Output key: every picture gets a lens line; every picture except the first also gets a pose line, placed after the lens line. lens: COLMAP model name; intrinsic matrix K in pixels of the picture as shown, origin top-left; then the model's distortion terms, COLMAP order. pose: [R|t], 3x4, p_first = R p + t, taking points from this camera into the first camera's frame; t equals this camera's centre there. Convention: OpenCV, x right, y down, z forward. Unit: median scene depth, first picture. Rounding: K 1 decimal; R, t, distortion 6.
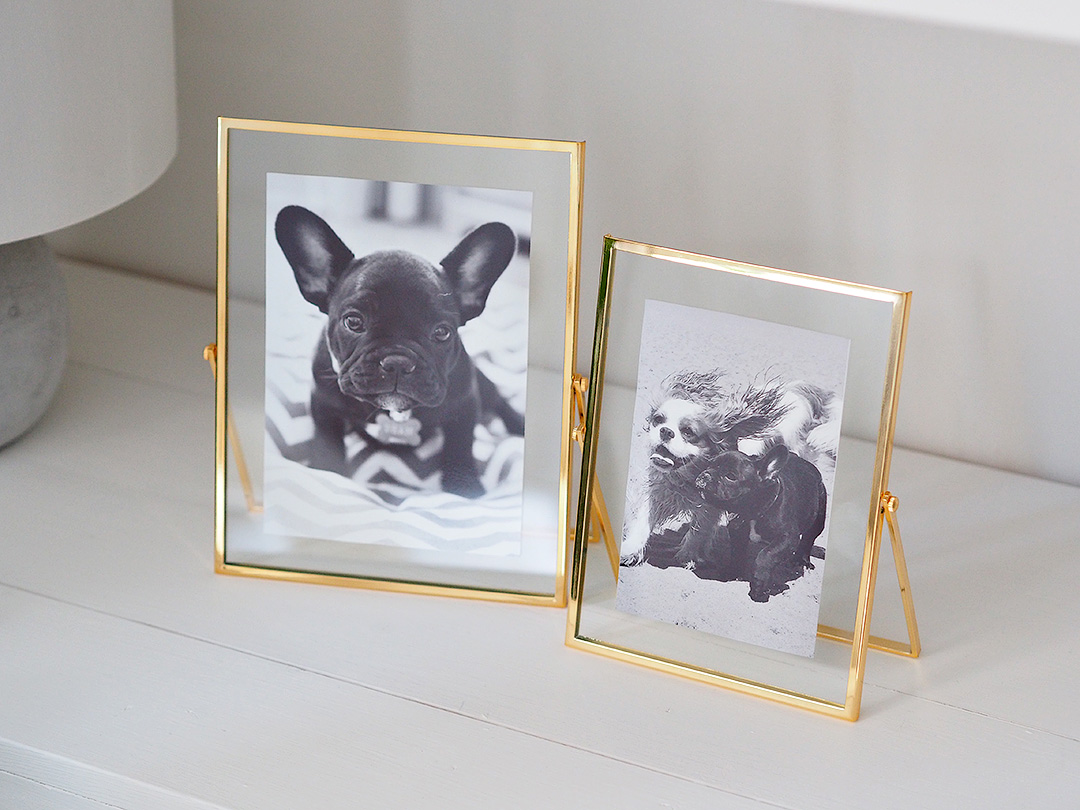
lens RADIAL K [[2948.8, 0, 542.4], [0, 2948.8, 405.0], [0, 0, 1]] dist [0.164362, 0.000000]
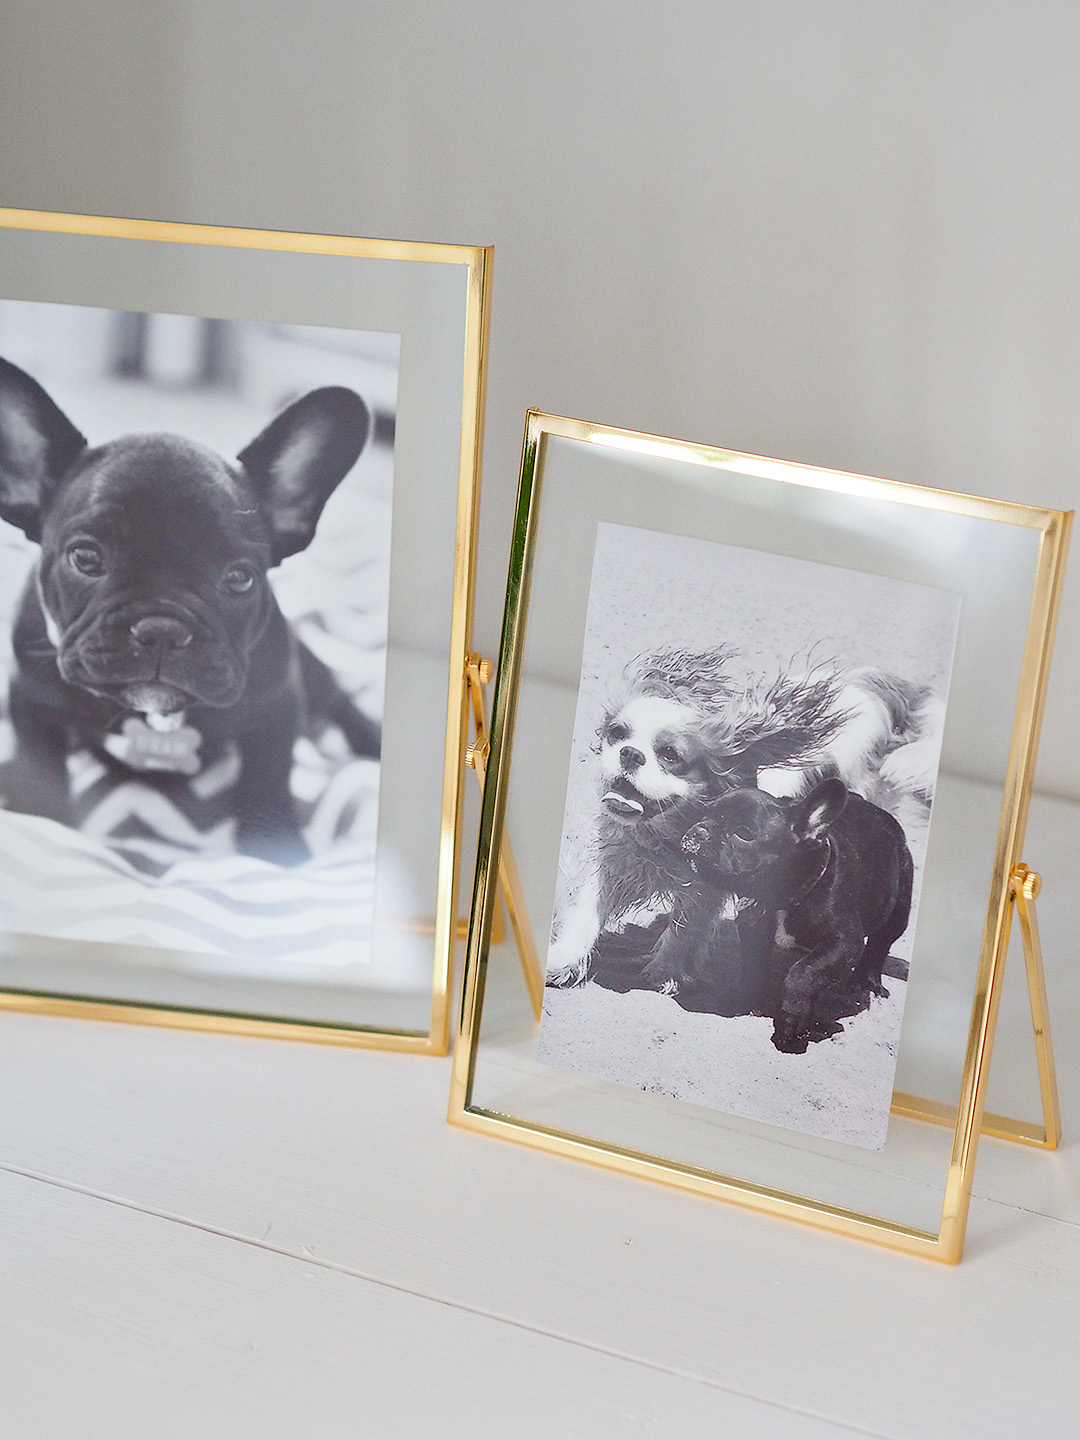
lens RADIAL K [[3931.8, 0, 561.0], [0, 3931.8, 751.9], [0, 0, 1]] dist [0.164362, 0.000000]
pose [[0.998672, 0.011409, 0.050240, -0.009575], [-0.011747, 0.999910, 0.006424, 0.003705], [-0.050162, -0.007006, 0.998717, 0.228940]]
